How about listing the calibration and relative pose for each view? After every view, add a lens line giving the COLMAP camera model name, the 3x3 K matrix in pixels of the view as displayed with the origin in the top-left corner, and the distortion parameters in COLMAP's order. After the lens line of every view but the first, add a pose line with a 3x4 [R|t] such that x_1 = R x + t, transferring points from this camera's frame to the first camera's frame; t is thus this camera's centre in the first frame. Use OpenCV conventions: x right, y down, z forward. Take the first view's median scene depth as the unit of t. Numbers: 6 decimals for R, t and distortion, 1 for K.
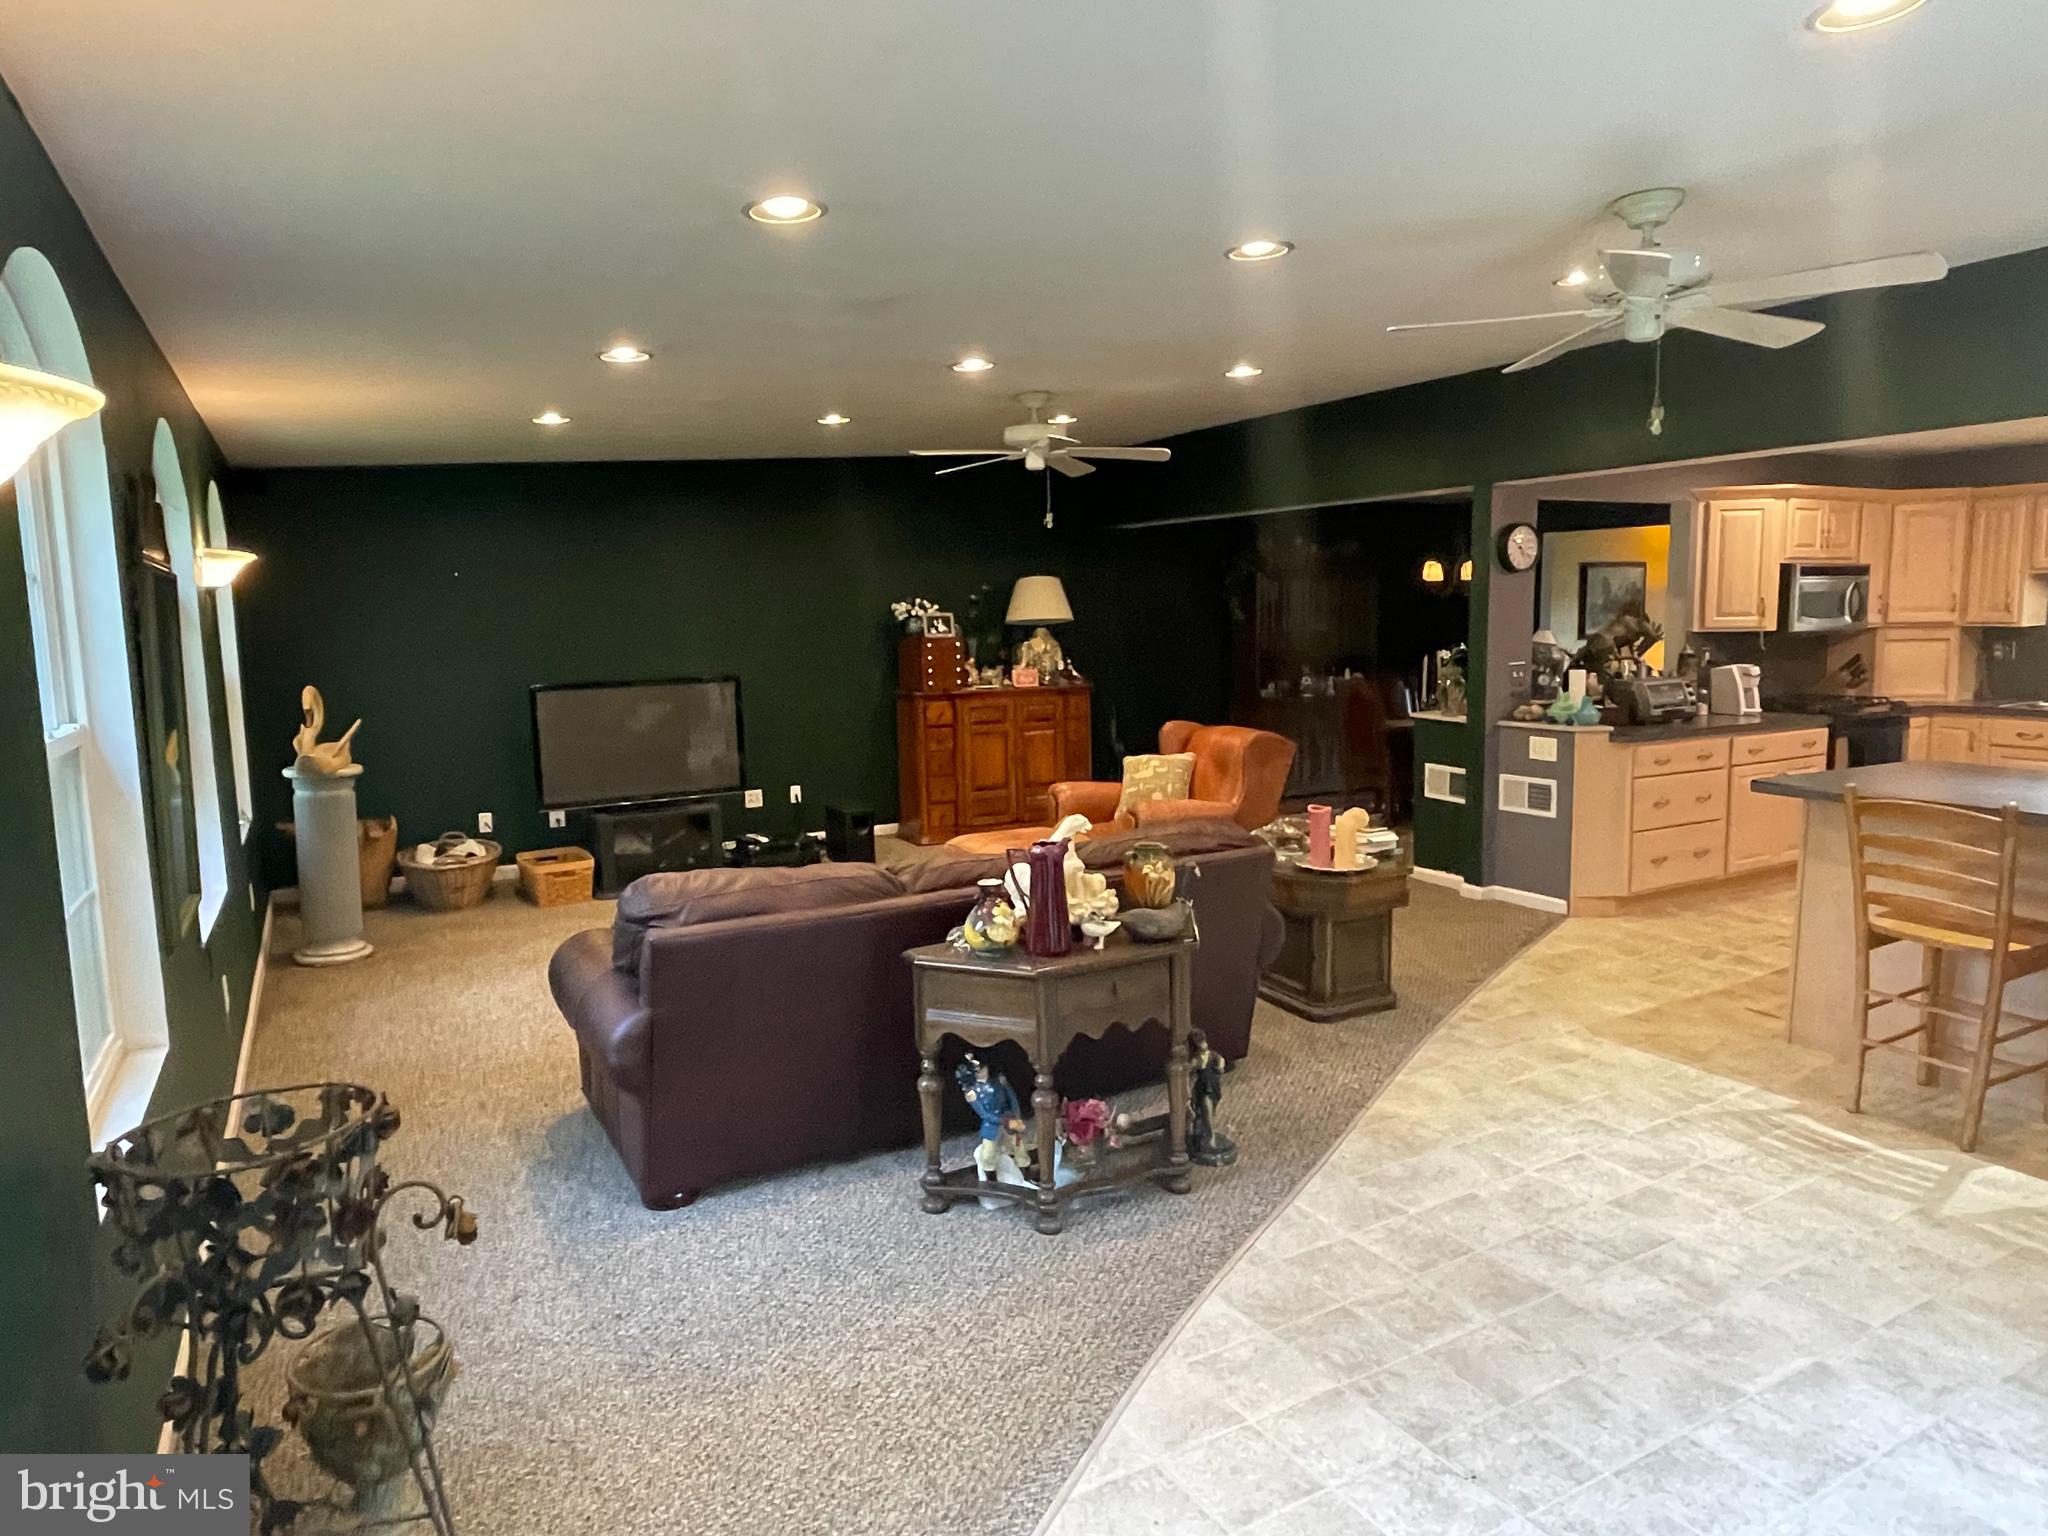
lens RADIAL K [[1245.4, 0, 1024.0], [0, 1245.4, 768.0], [0, 0, 1]] dist [-0.012532, -0.001741]
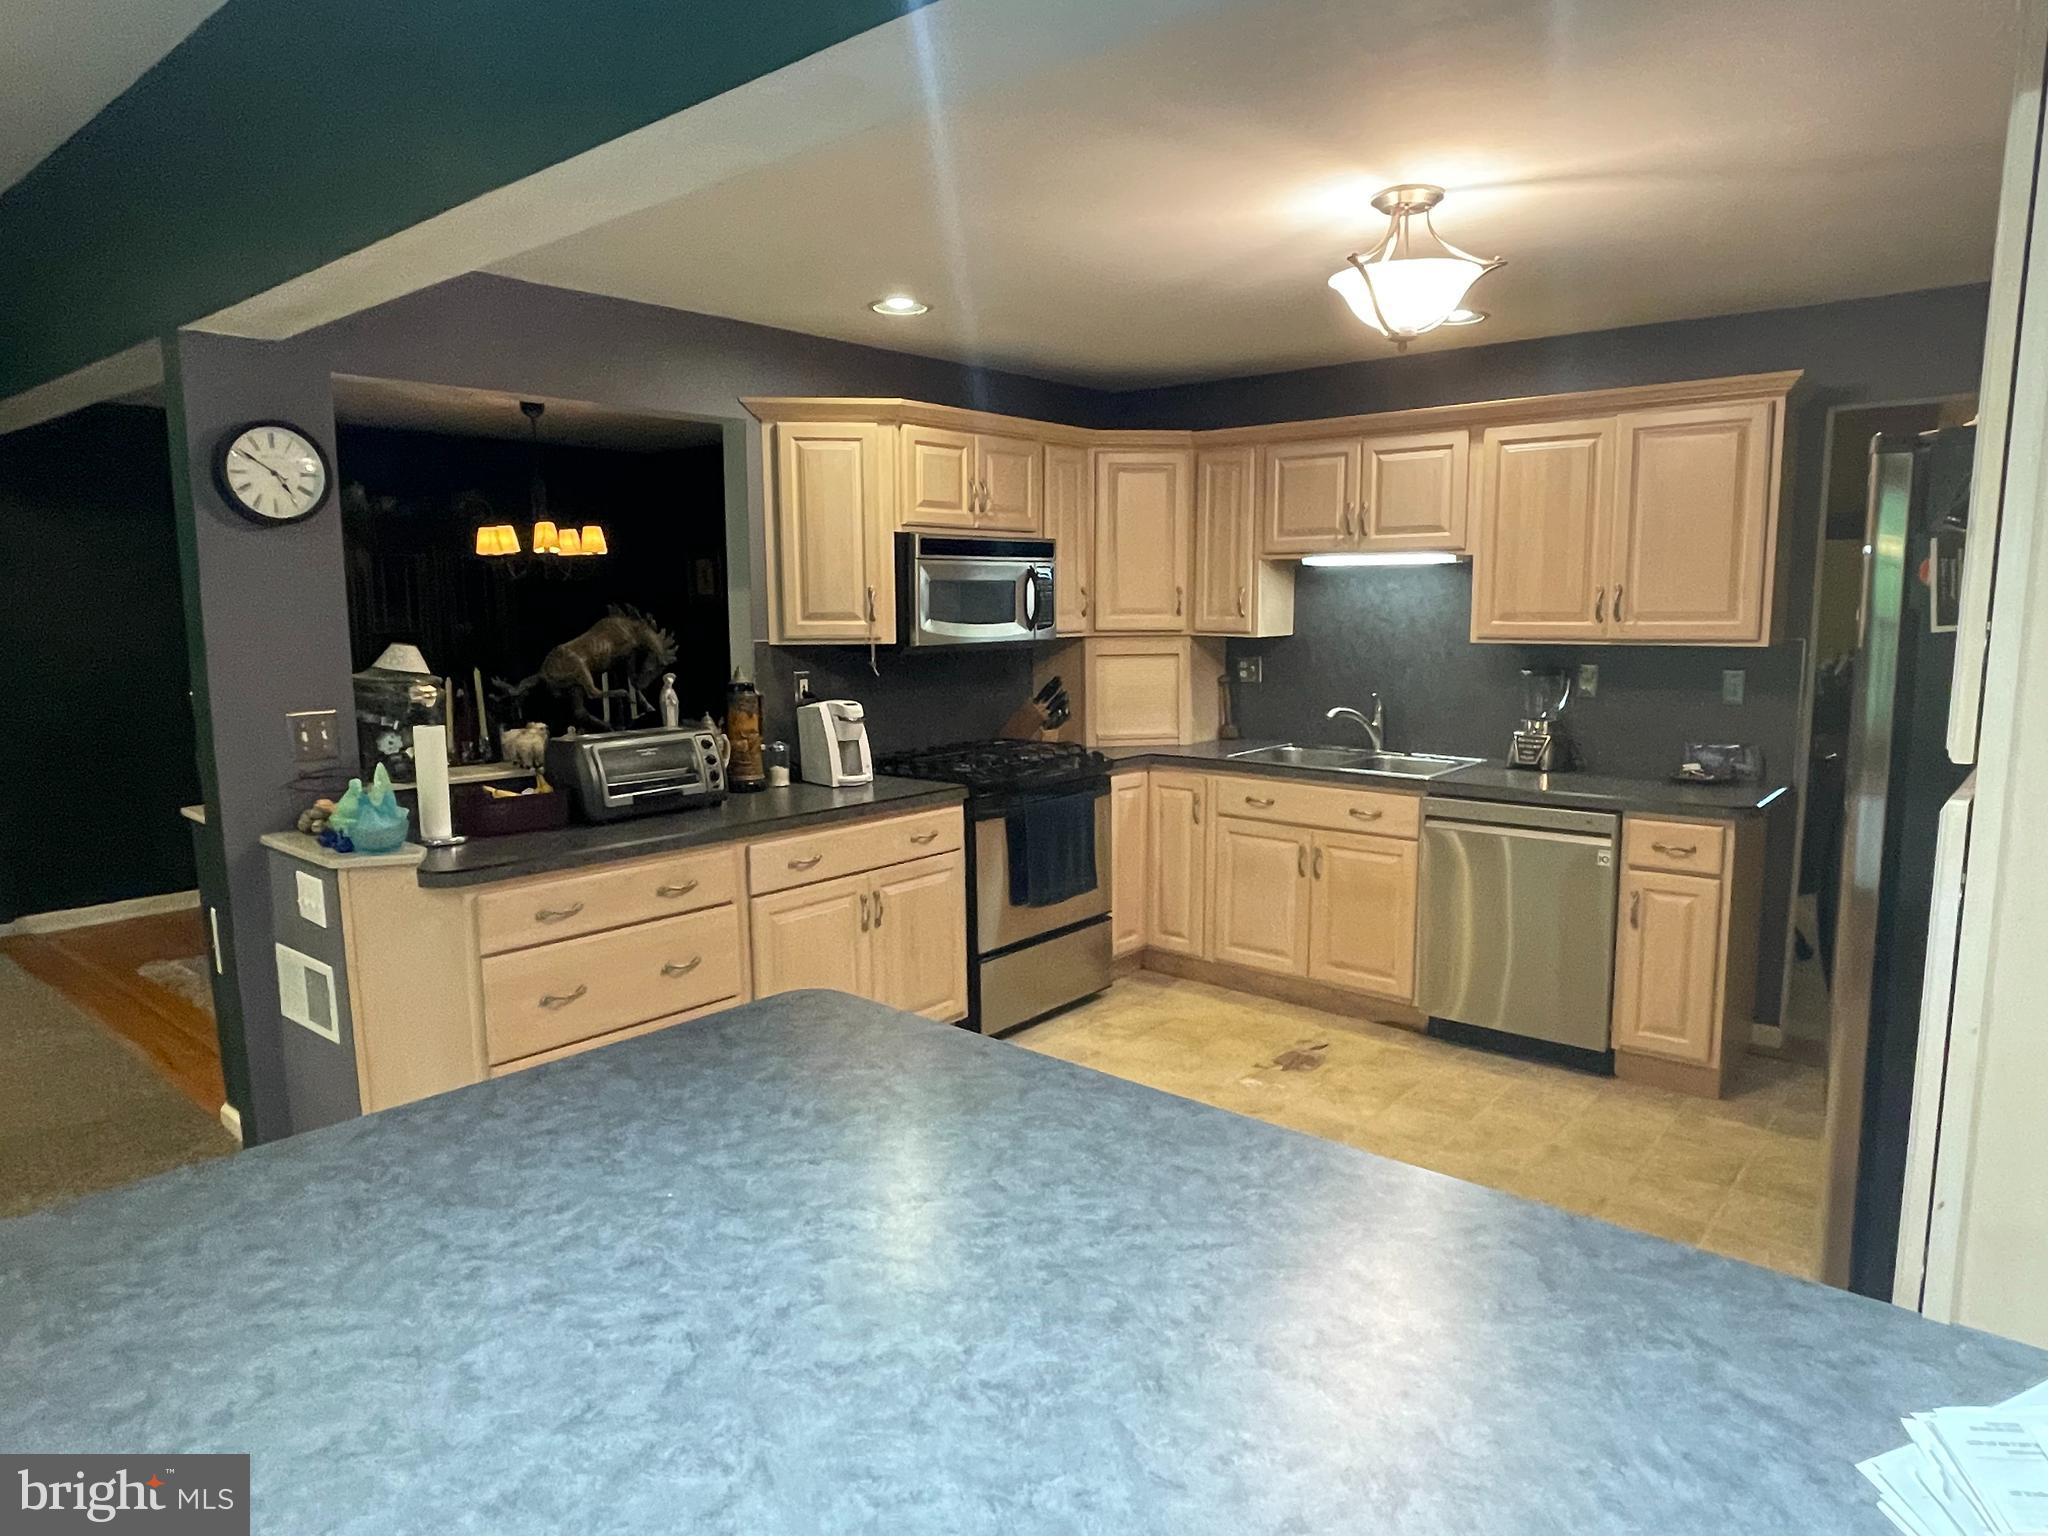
lens RADIAL K [[1245.4, 0, 1024.0], [0, 1245.4, 768.0], [0, 0, 1]] dist [-0.012532, -0.001741]
pose [[0.934190, -0.032341, 0.355307, 0.445493], [0.029226, 0.999473, 0.014134, -0.056468], [-0.355577, -0.002820, 0.934643, 0.406395]]
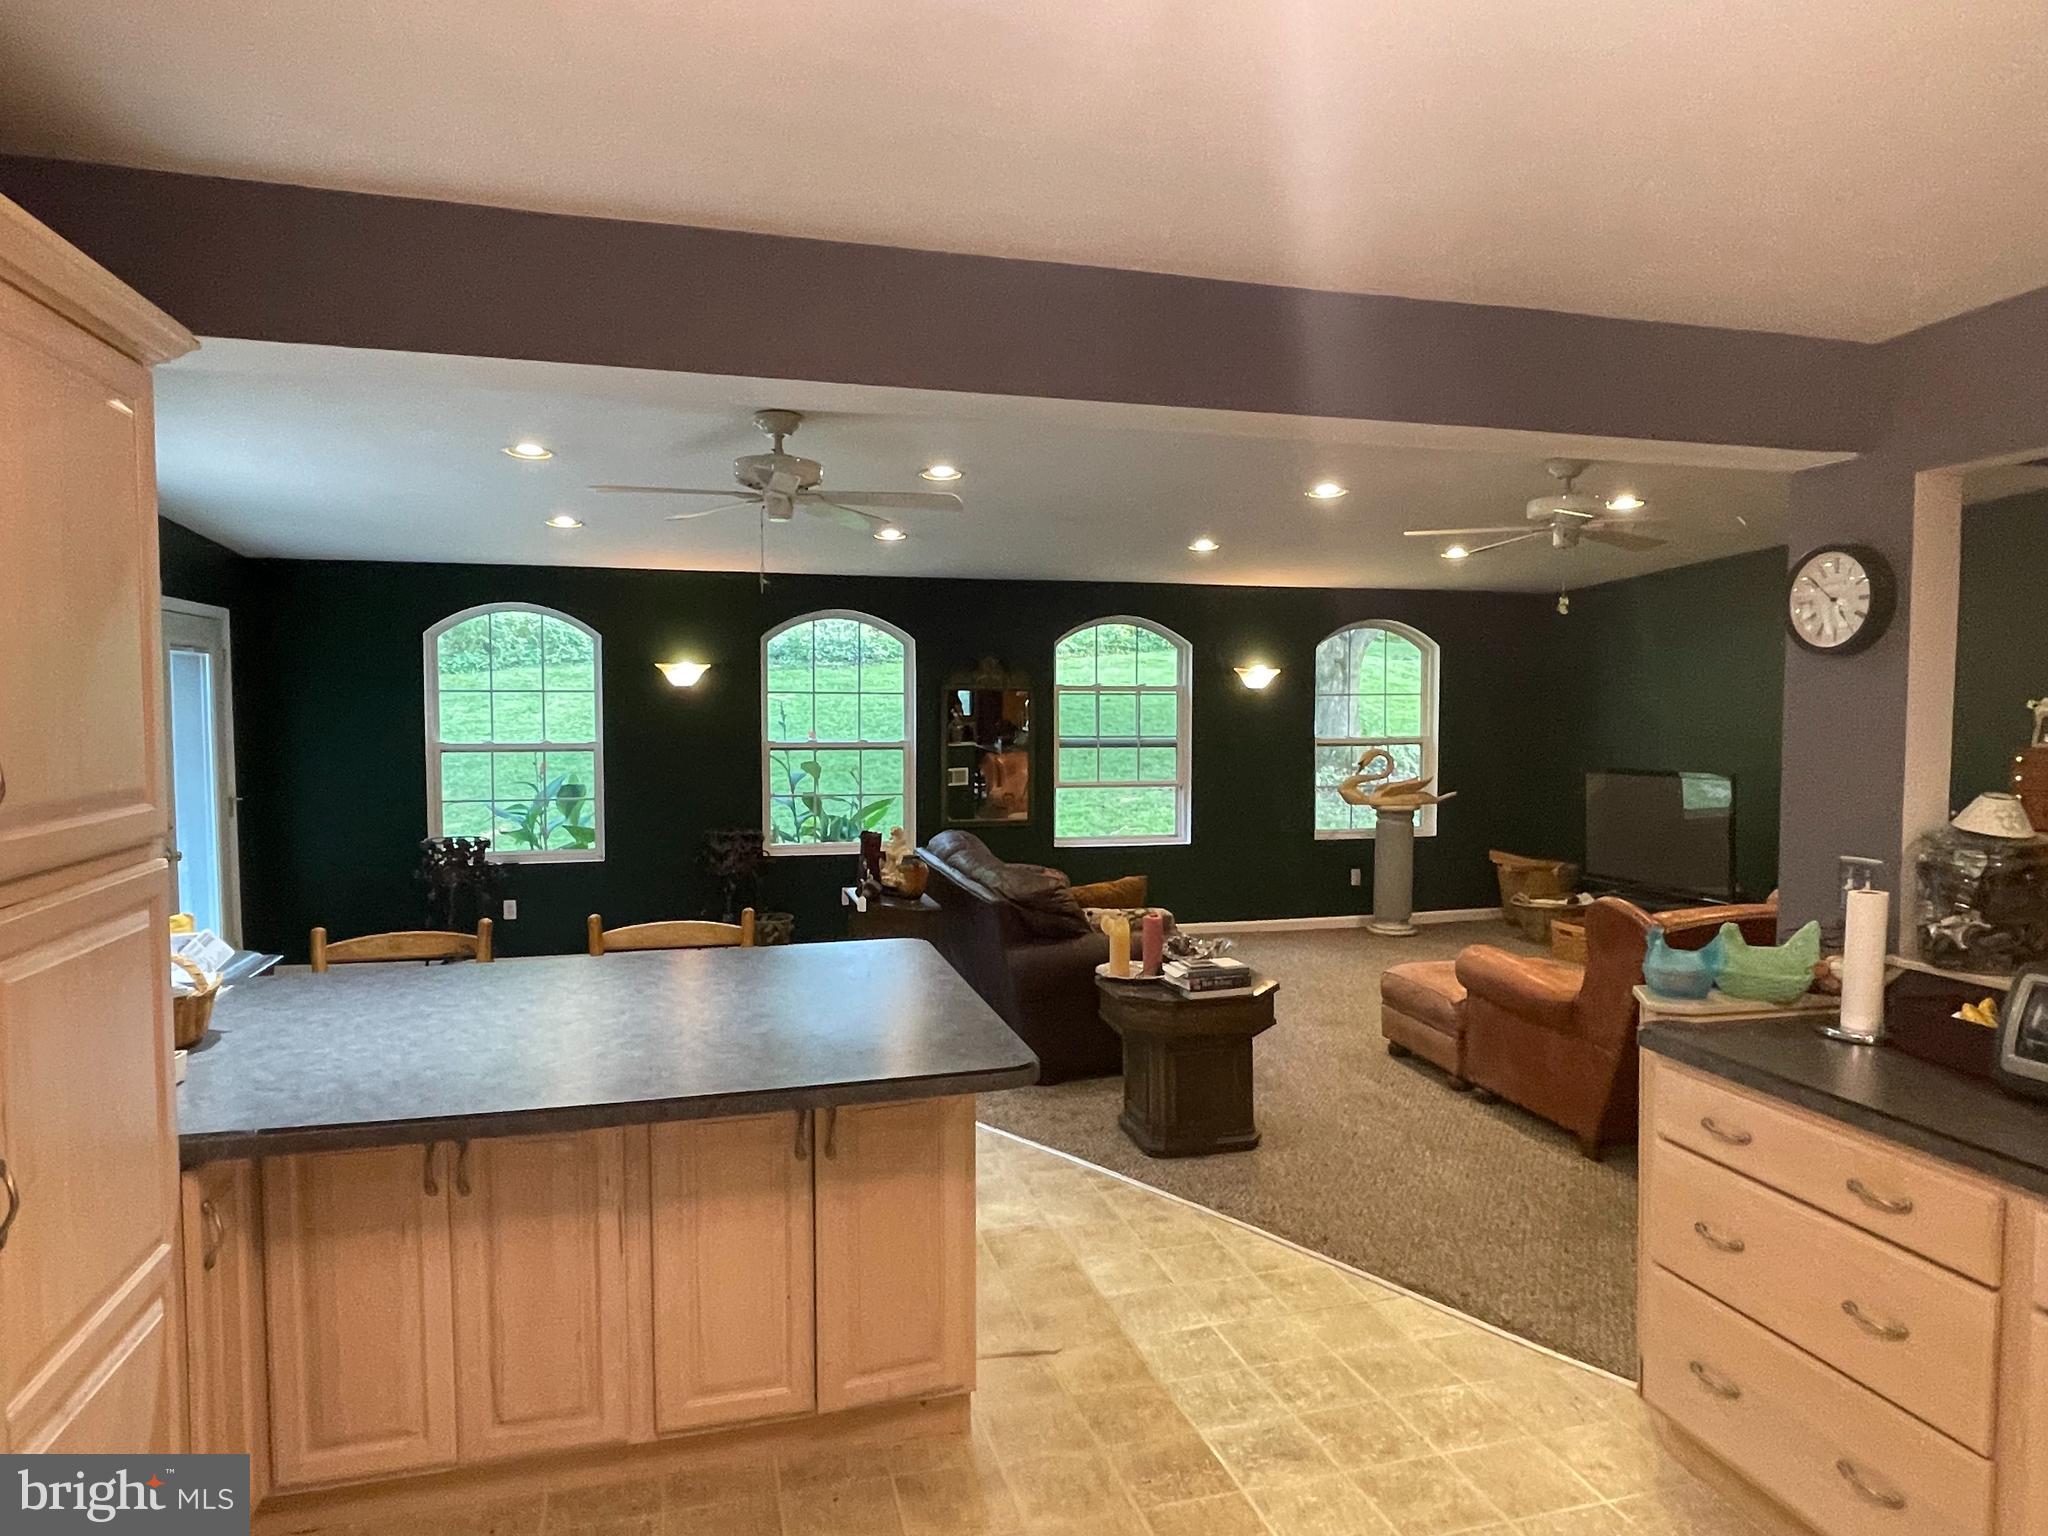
lens RADIAL K [[1245.4, 0, 1024.0], [0, 1245.4, 768.0], [0, 0, 1]] dist [-0.012532, -0.001741]
pose [[-0.242796, 0.067649, -0.967716, 0.842311], [-0.113458, 0.988739, 0.097584, -0.119441], [0.963420, 0.133488, -0.232386, 0.770436]]
